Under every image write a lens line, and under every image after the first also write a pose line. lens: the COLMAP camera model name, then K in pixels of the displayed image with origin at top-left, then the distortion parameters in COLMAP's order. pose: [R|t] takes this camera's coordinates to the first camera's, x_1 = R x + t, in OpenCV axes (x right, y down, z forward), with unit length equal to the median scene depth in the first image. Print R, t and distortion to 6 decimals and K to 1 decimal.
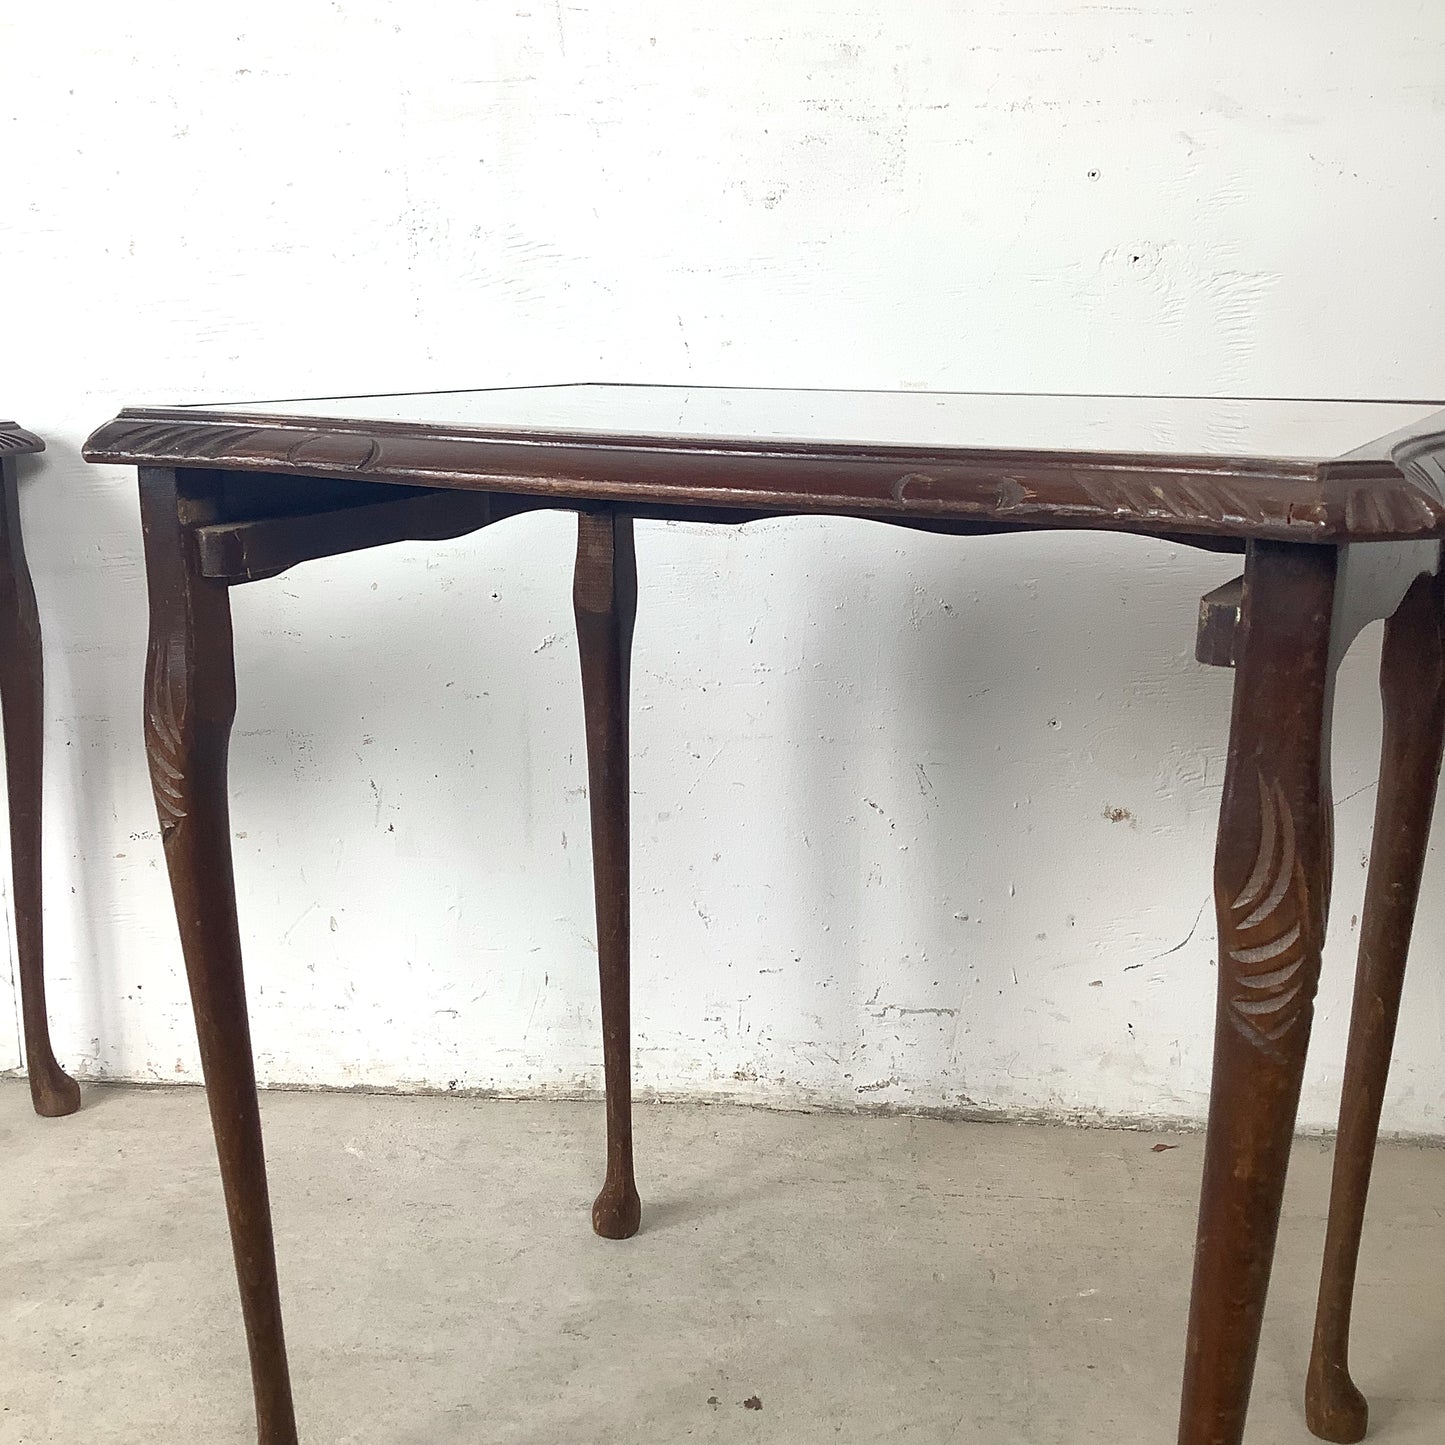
lens RADIAL K [[1744.1, 0, 765.3], [0, 1744.1, 733.2], [0, 0, 1]] dist [0.055690, 0.000000]
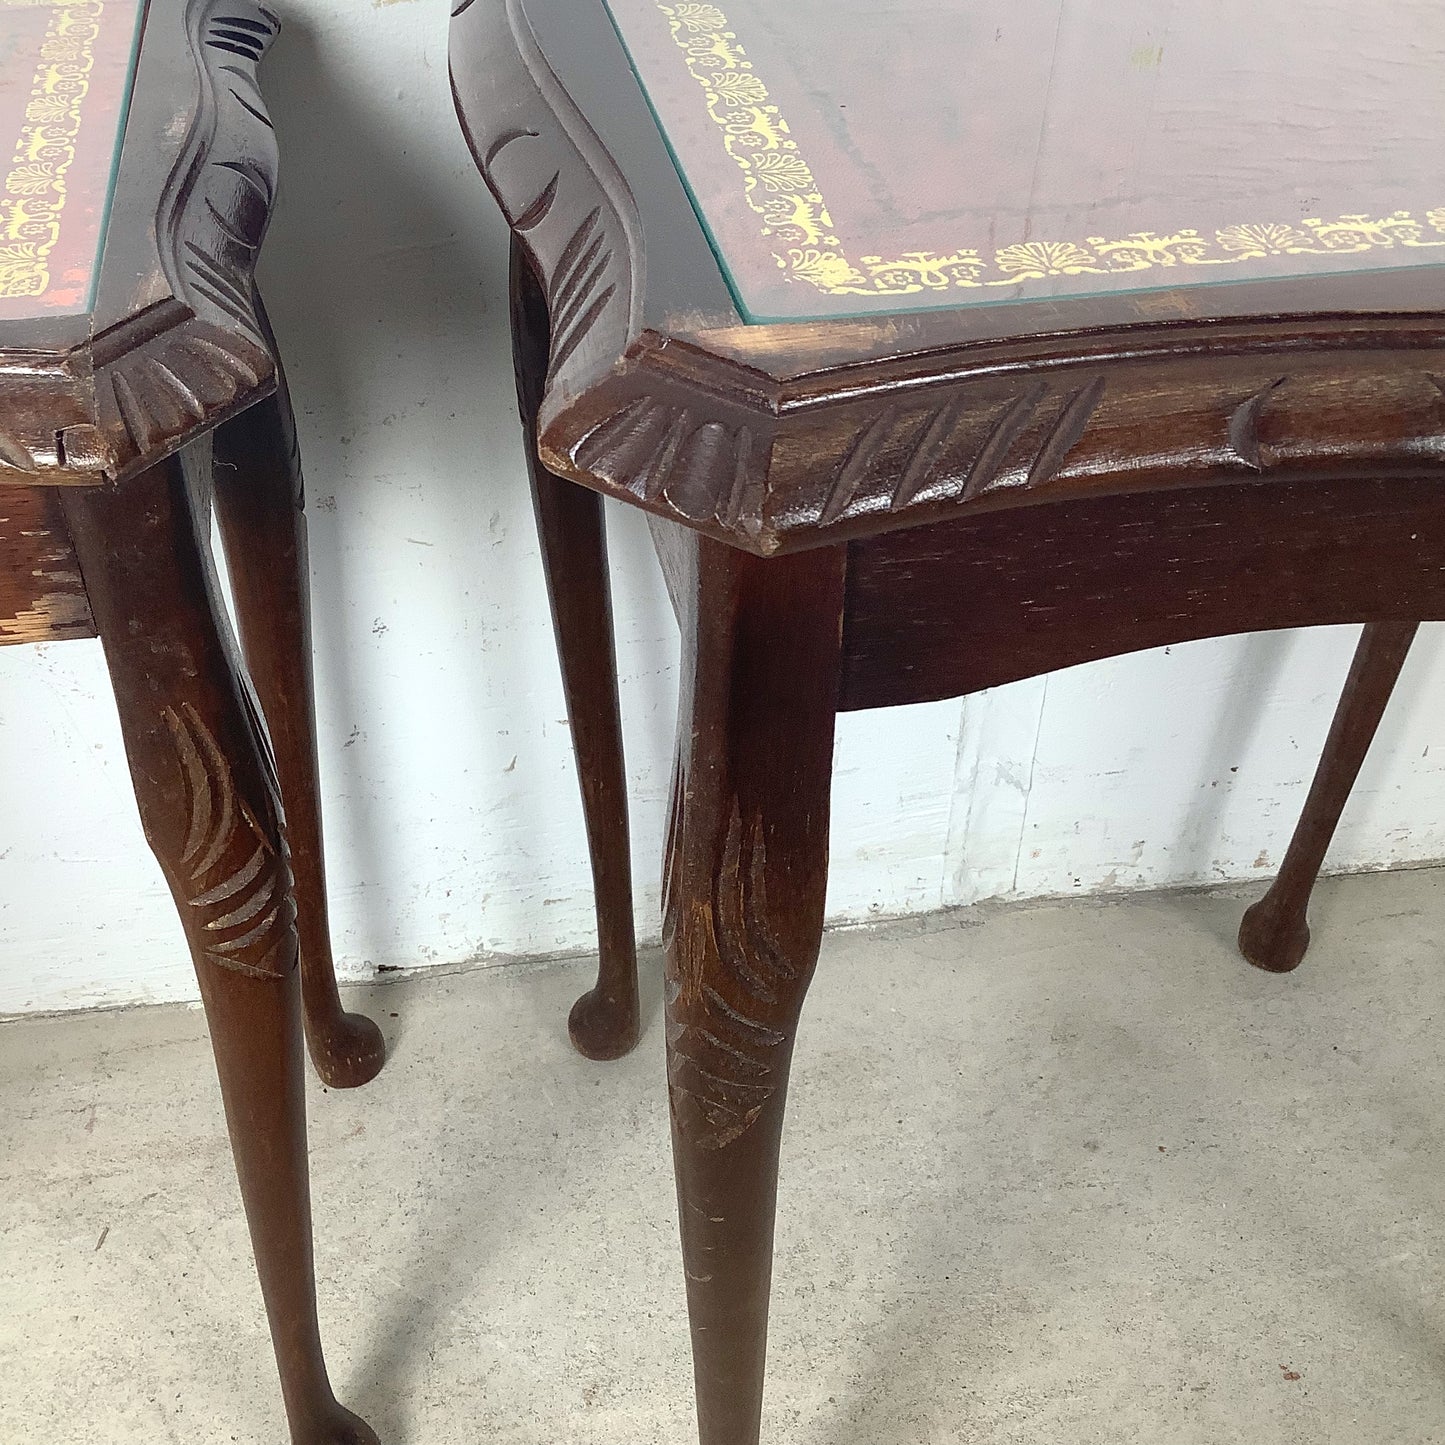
lens RADIAL K [[1744.1, 0, 718.4], [0, 1744.1, 717.1], [0, 0, 1]] dist [0.055690, 0.000000]
pose [[0.970819, -0.145767, 0.190427, -0.663093], [0.037880, 0.877304, 0.478437, -0.179543], [-0.236803, -0.457263, 0.857225, 0.534762]]
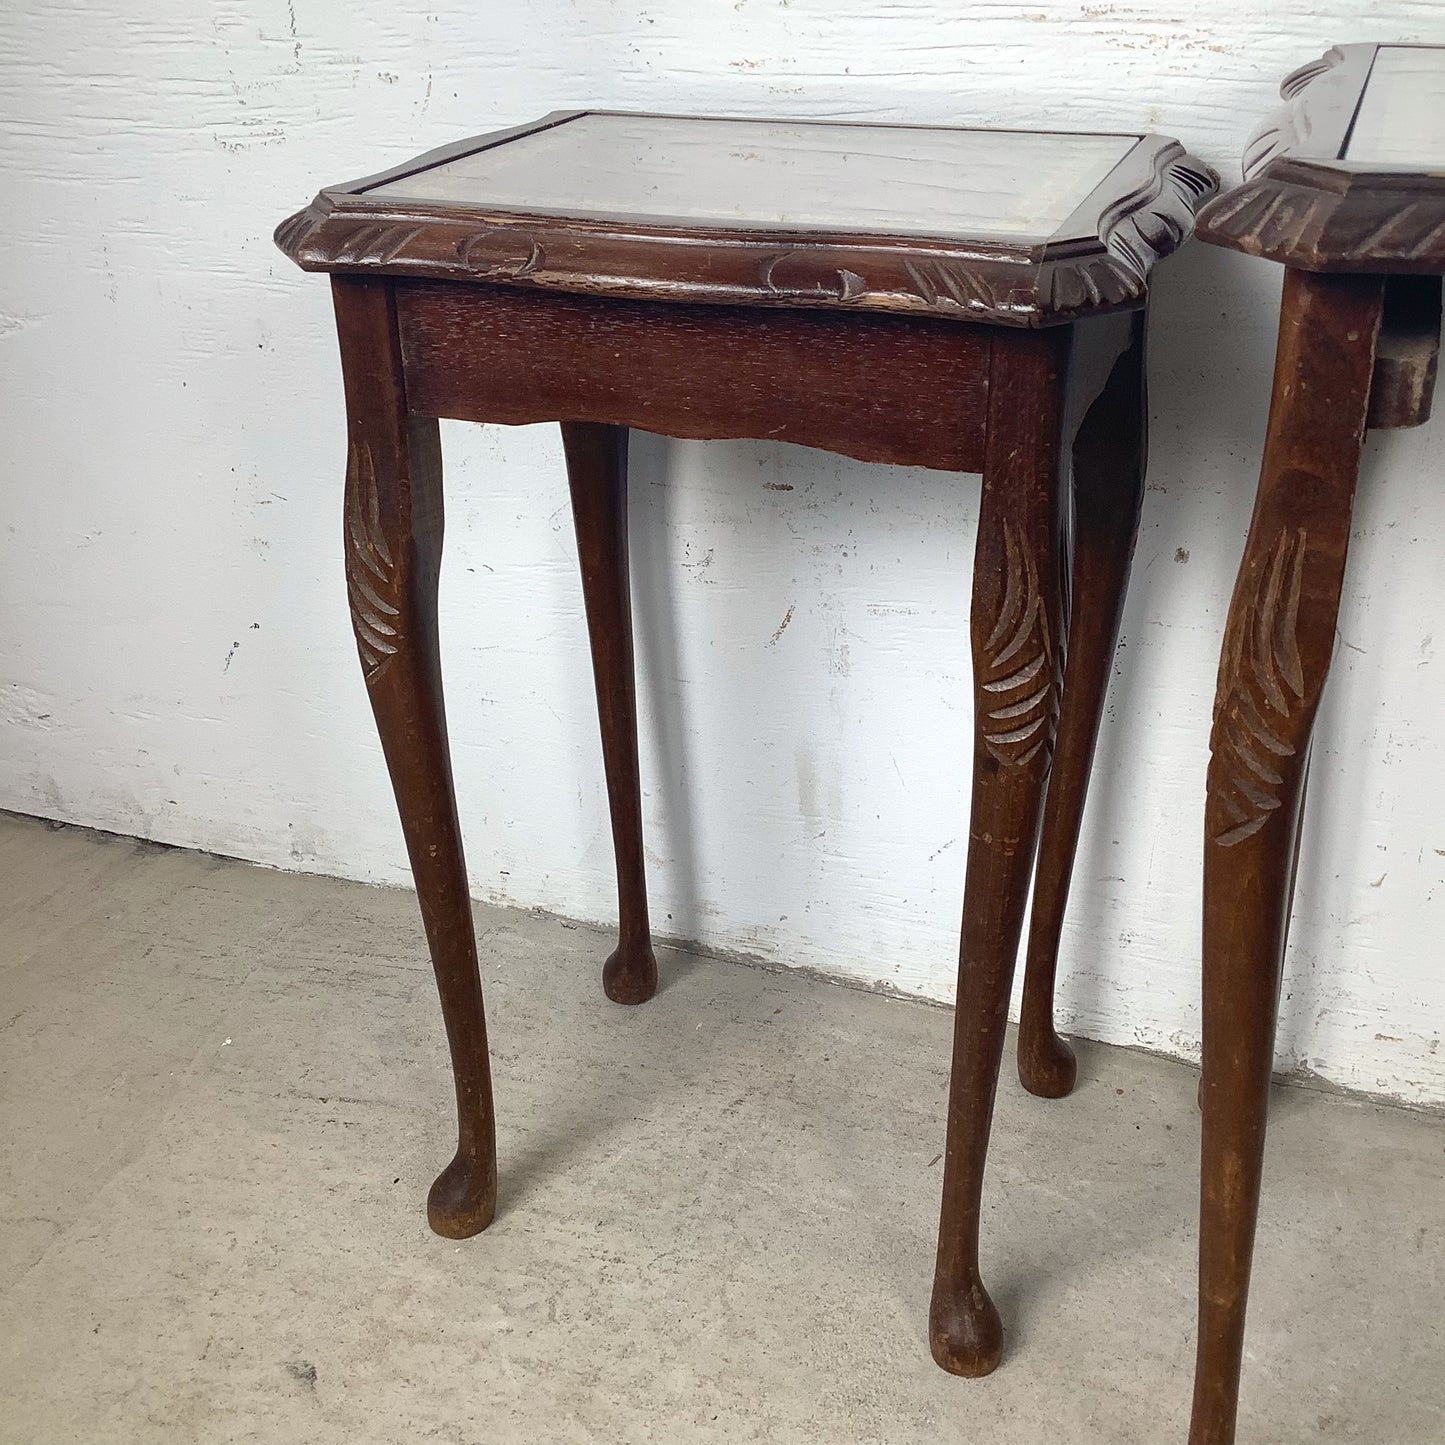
lens RADIAL K [[1744.1, 0, 725.2], [0, 1744.1, 712.0], [0, 0, 1]] dist [0.055690, 0.000000]
pose [[0.956790, 0.112971, -0.267939, -0.686805], [-0.047134, 0.969513, 0.240463, -0.099045], [0.286936, -0.217443, 0.932945, 0.374909]]
